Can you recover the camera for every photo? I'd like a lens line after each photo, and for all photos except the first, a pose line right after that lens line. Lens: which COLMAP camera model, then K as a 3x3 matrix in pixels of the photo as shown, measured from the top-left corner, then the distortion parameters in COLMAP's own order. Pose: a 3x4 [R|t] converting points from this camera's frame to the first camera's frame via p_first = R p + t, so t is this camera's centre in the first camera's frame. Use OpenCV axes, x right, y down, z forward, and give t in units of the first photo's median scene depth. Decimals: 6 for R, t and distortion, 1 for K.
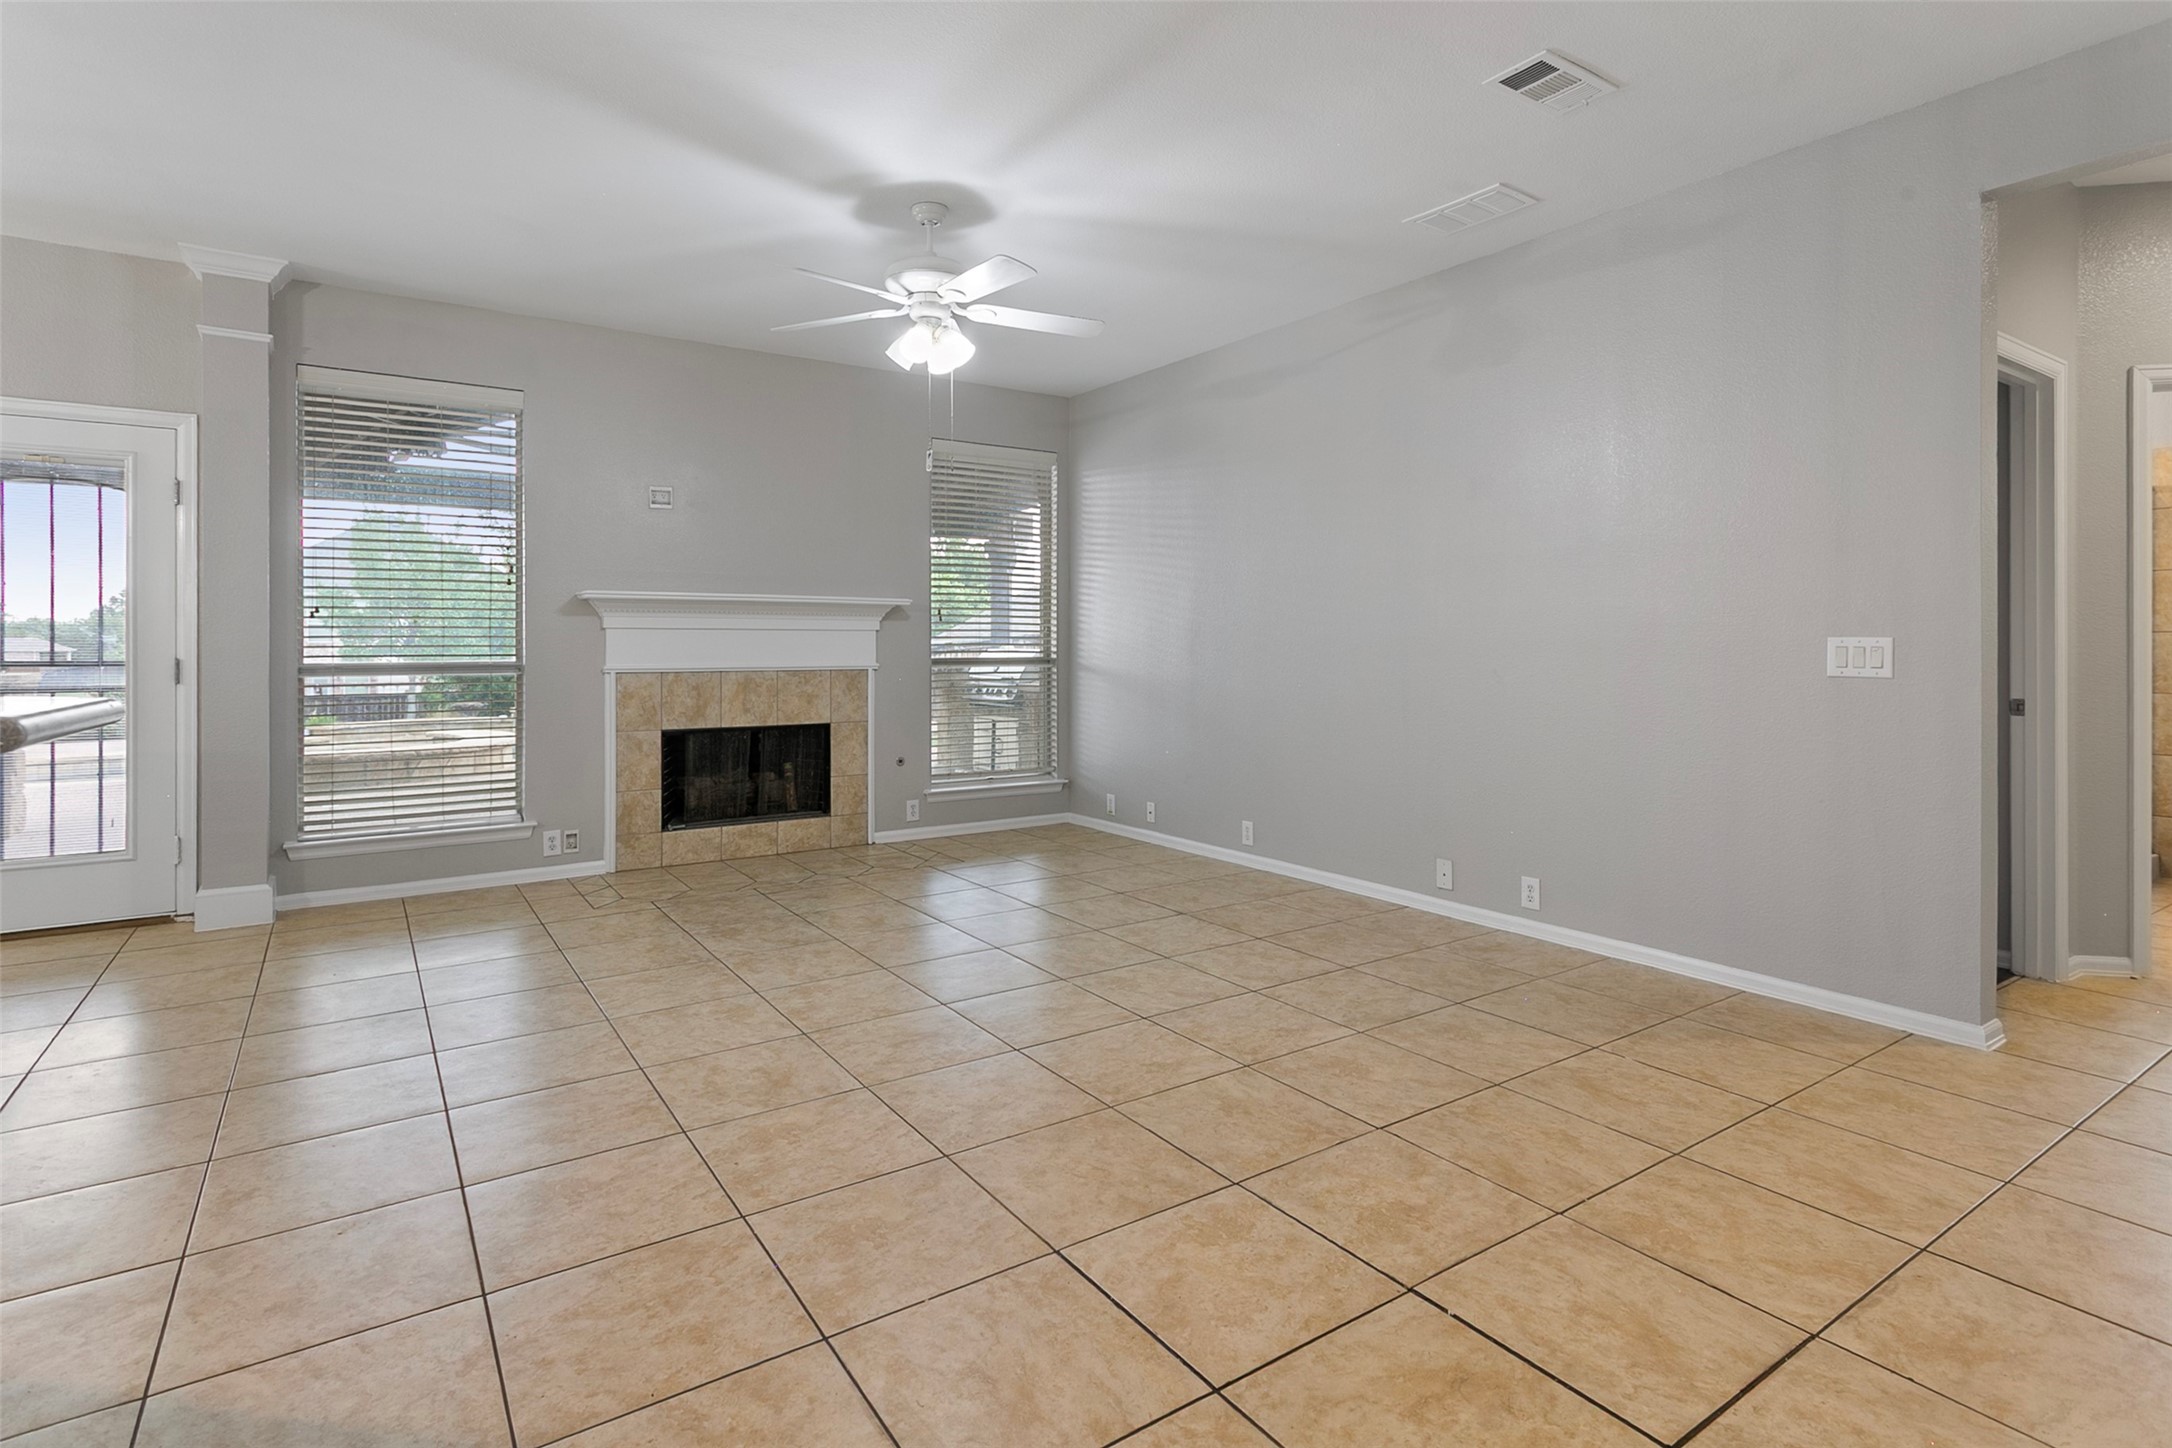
lens RADIAL K [[1053.4, 0, 1041.0], [0, 1053.4, 638.9], [0, 0, 1]] dist [0.002983, -0.001637]
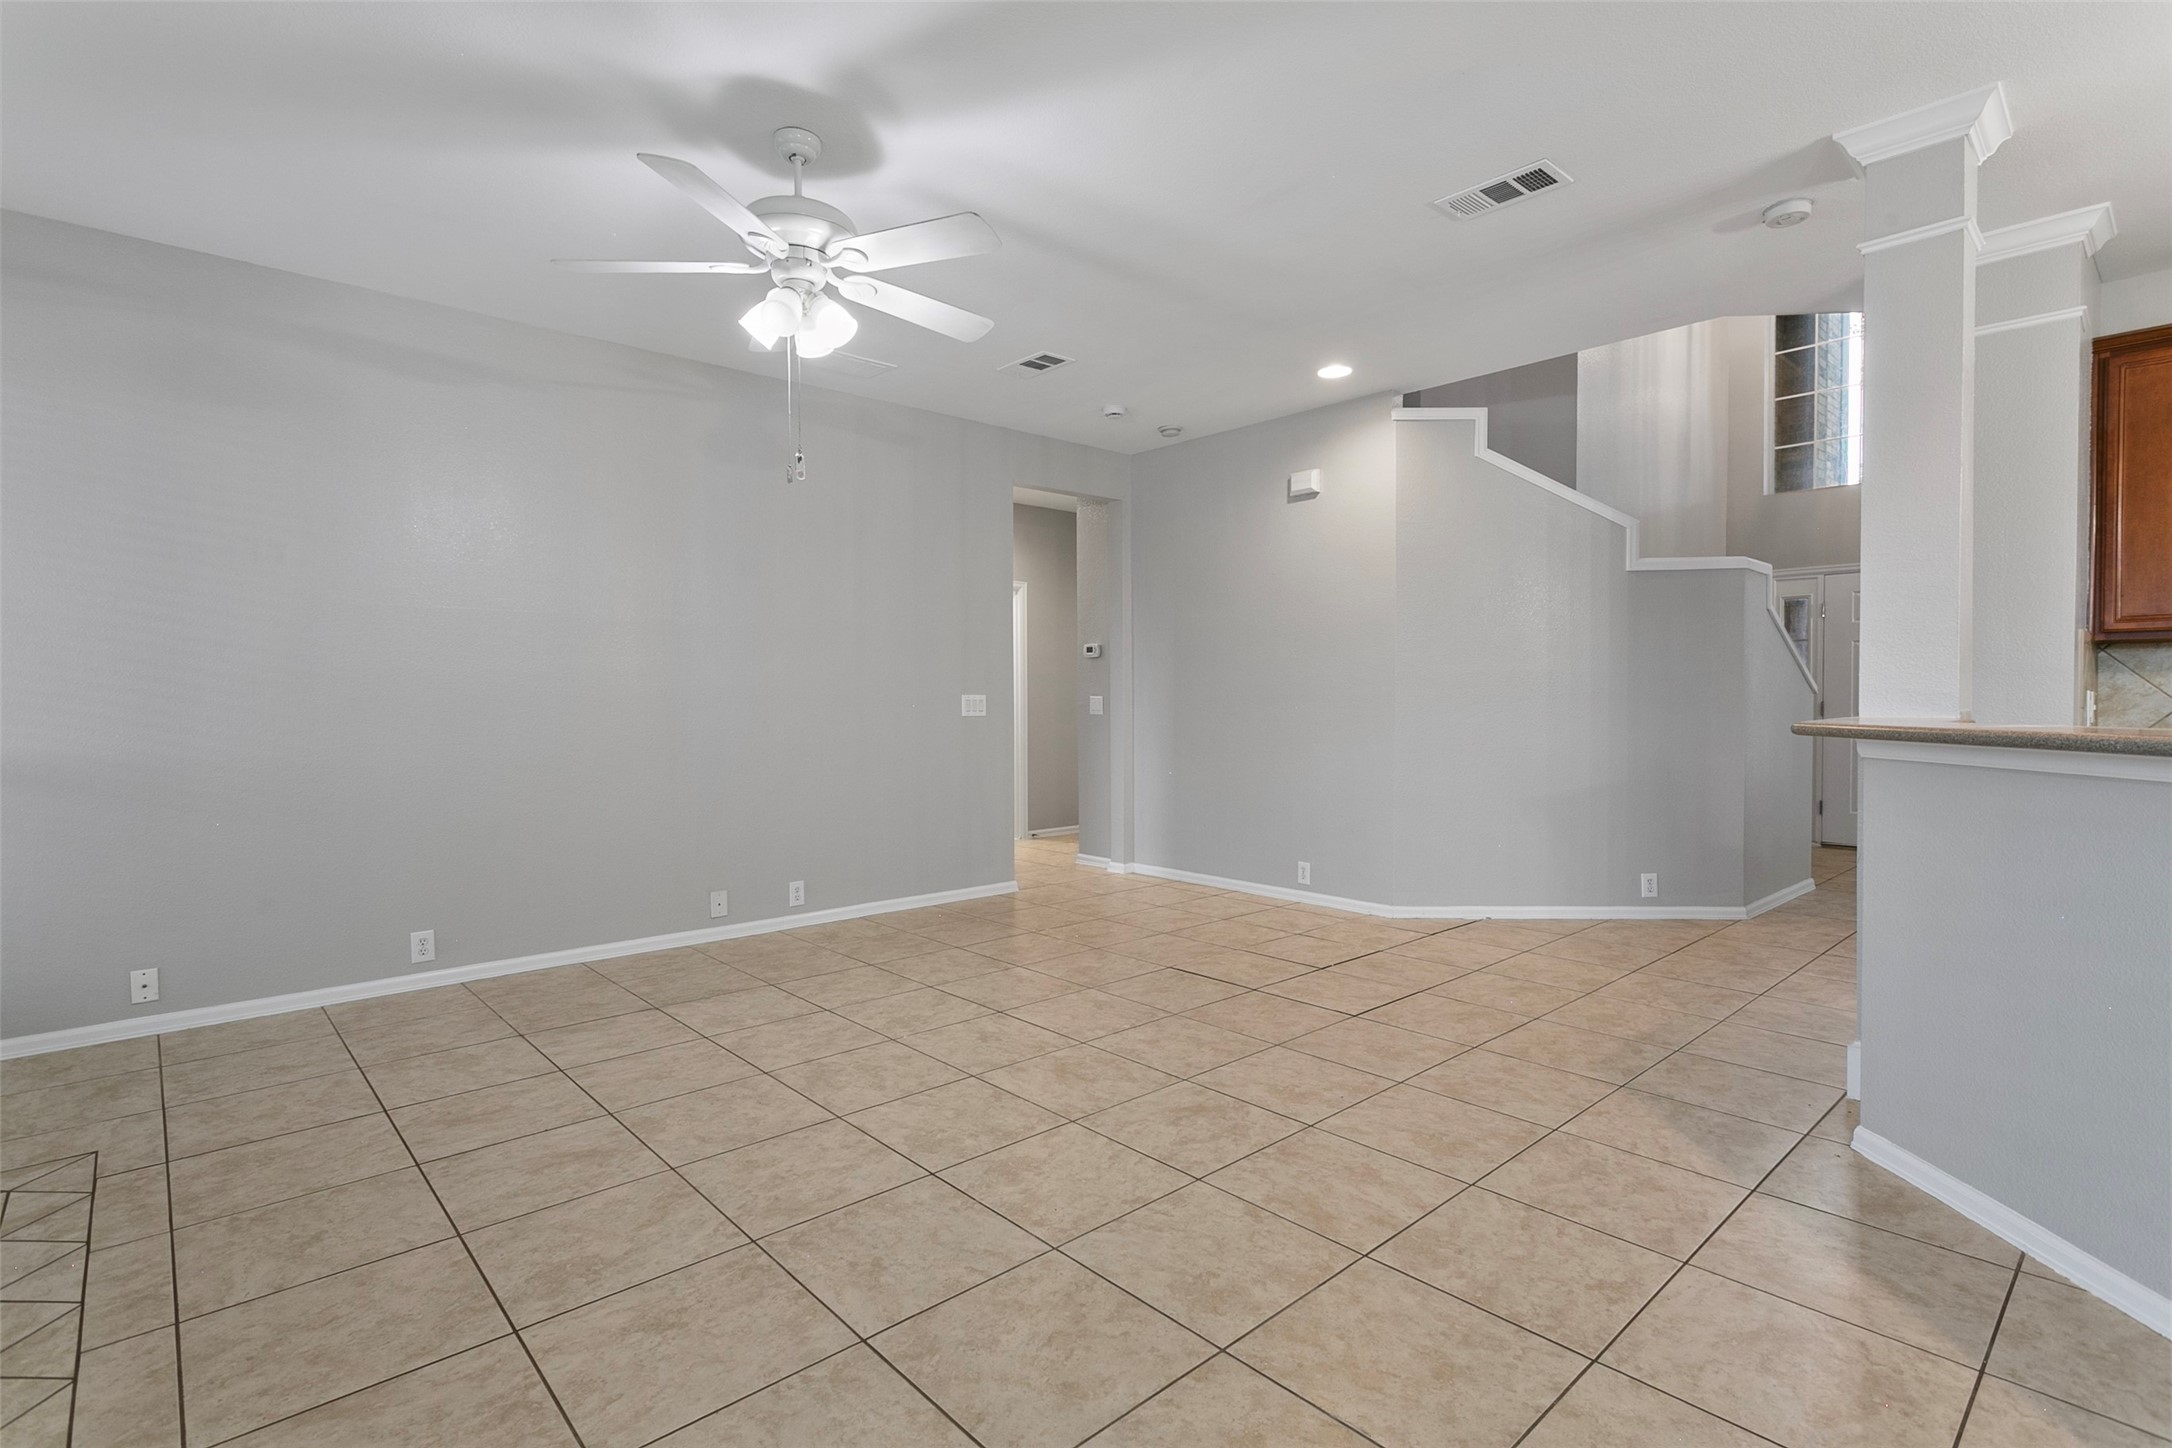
lens RADIAL K [[1053.4, 0, 1086.0], [0, 1053.4, 719.3], [0, 0, 1]] dist [0.002983, -0.001637]
pose [[-0.160465, -0.020533, 0.986828, -1.420298], [0.000562, 0.999782, 0.020894, 0.003940], [-0.987041, 0.003908, -0.160418, 1.426411]]
